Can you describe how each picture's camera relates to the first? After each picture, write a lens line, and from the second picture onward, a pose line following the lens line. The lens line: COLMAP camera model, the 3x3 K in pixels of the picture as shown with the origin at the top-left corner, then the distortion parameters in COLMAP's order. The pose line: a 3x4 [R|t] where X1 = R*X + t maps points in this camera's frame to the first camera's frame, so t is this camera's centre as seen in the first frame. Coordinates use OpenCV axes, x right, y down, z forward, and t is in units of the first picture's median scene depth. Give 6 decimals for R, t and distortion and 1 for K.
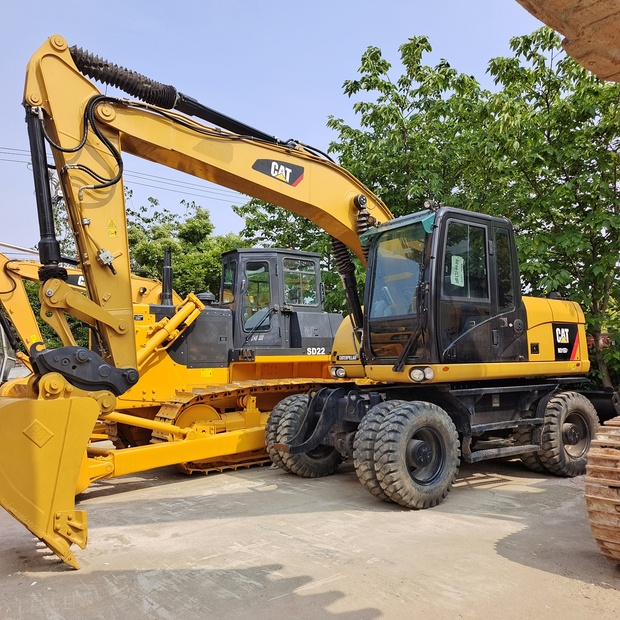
lens RADIAL K [[574.5, 0, 320.2], [0, 574.5, 312.7], [0, 0, 1]] dist [0.042249, 0.004666]
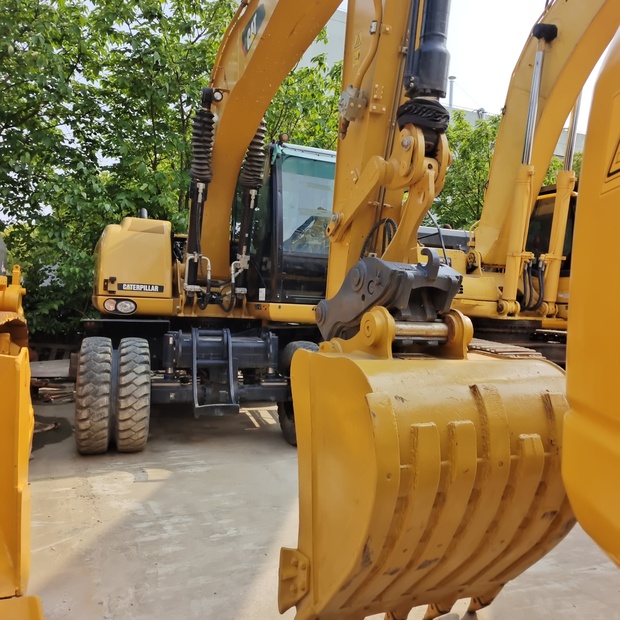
lens RADIAL K [[553.8, 0, 327.8], [0, 553.8, 316.8], [0, 0, 1]] dist [0.061949, -0.015926]
pose [[0.268999, 0.005562, 0.963124, -0.580313], [-0.132726, 0.990657, 0.031350, 0.059649], [-0.953951, -0.136265, 0.267224, 0.554856]]
